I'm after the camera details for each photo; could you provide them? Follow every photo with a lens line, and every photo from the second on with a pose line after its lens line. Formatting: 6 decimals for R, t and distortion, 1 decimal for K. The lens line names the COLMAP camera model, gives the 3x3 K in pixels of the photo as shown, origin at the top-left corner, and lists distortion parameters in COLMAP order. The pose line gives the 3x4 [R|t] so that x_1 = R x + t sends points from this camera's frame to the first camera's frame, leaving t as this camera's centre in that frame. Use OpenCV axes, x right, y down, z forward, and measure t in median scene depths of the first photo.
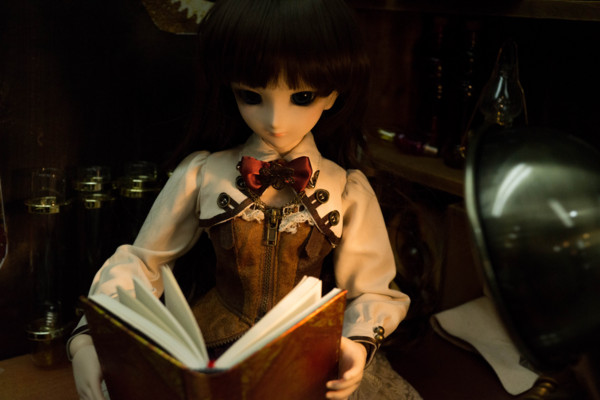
lens RADIAL K [[587.4, 0, 300.0], [0, 587.4, 200.0], [0, 0, 1]] dist [-0.078771, -0.001547]
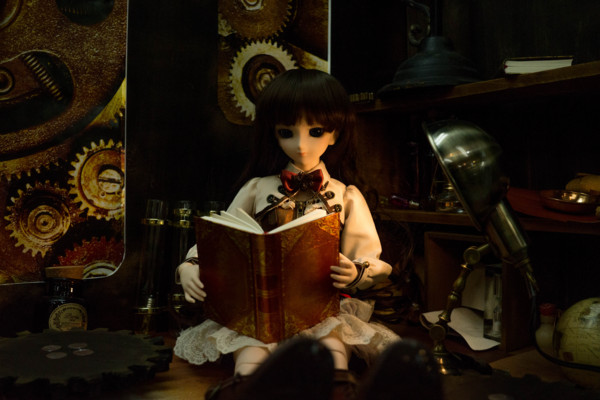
lens RADIAL K [[576.4, 0, 311.6], [0, 576.4, 201.9], [0, 0, 1]] dist [-0.085065, -0.011076]
pose [[0.998716, -0.029759, -0.041009, 0.050905], [0.016851, 0.958362, -0.285060, 0.471894], [0.047785, 0.284003, 0.957632, -0.539289]]
